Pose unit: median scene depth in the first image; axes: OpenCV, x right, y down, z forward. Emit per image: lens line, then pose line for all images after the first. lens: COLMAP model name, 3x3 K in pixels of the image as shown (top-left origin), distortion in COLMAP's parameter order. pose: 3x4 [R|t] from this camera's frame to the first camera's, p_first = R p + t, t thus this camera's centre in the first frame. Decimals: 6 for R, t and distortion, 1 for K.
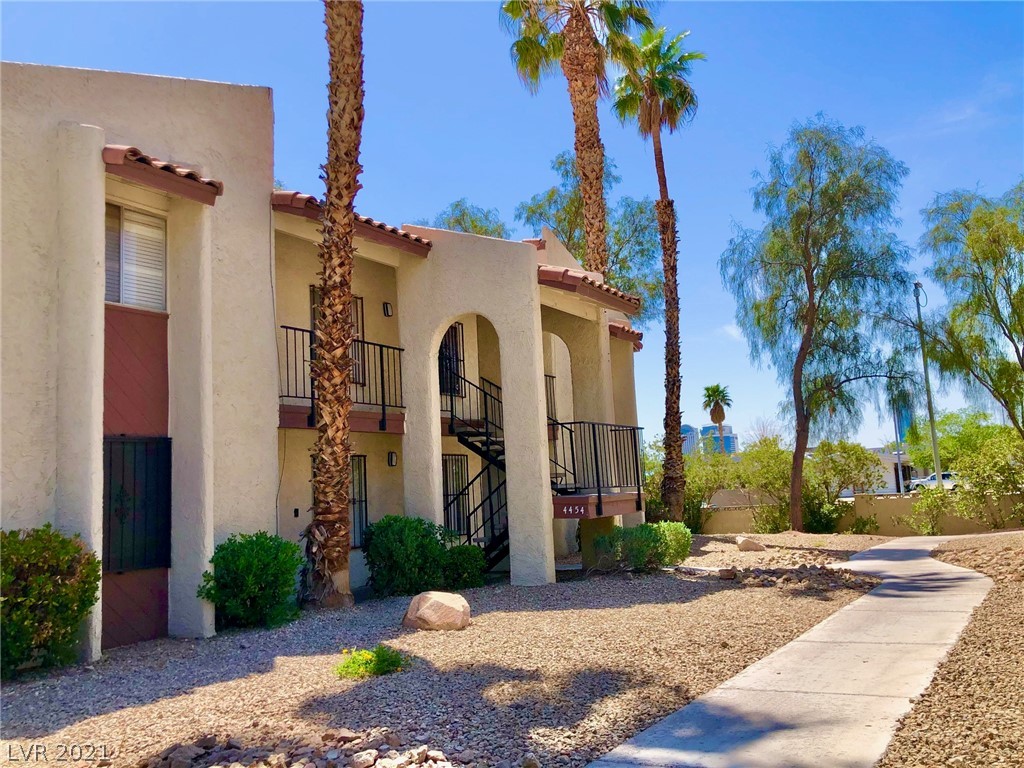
lens RADIAL K [[835.5, 0, 512.0], [0, 835.5, 384.0], [0, 0, 1]] dist [0.016856, -0.009047]
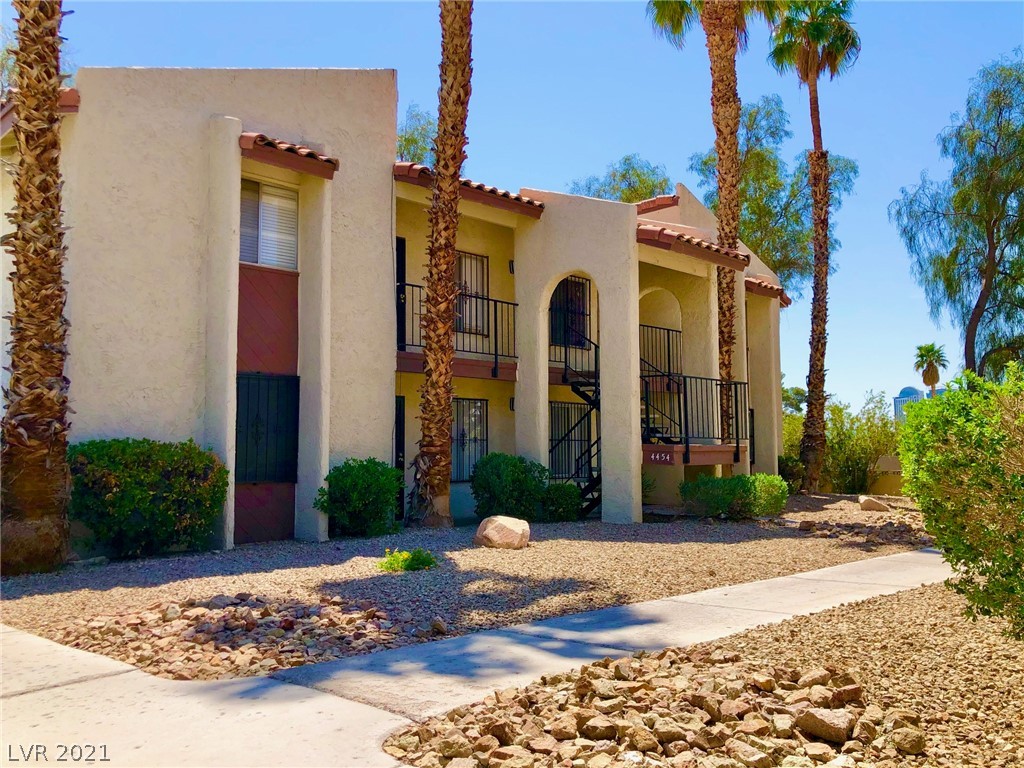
lens RADIAL K [[830.0, 0, 512.0], [0, 830.0, 384.0], [0, 0, 1]] dist [0.080907, -0.187035]
pose [[0.970426, 0.031319, -0.239359, 0.154763], [-0.018006, 0.998177, 0.057603, 0.000664], [0.240727, -0.051590, 0.969221, -0.077421]]
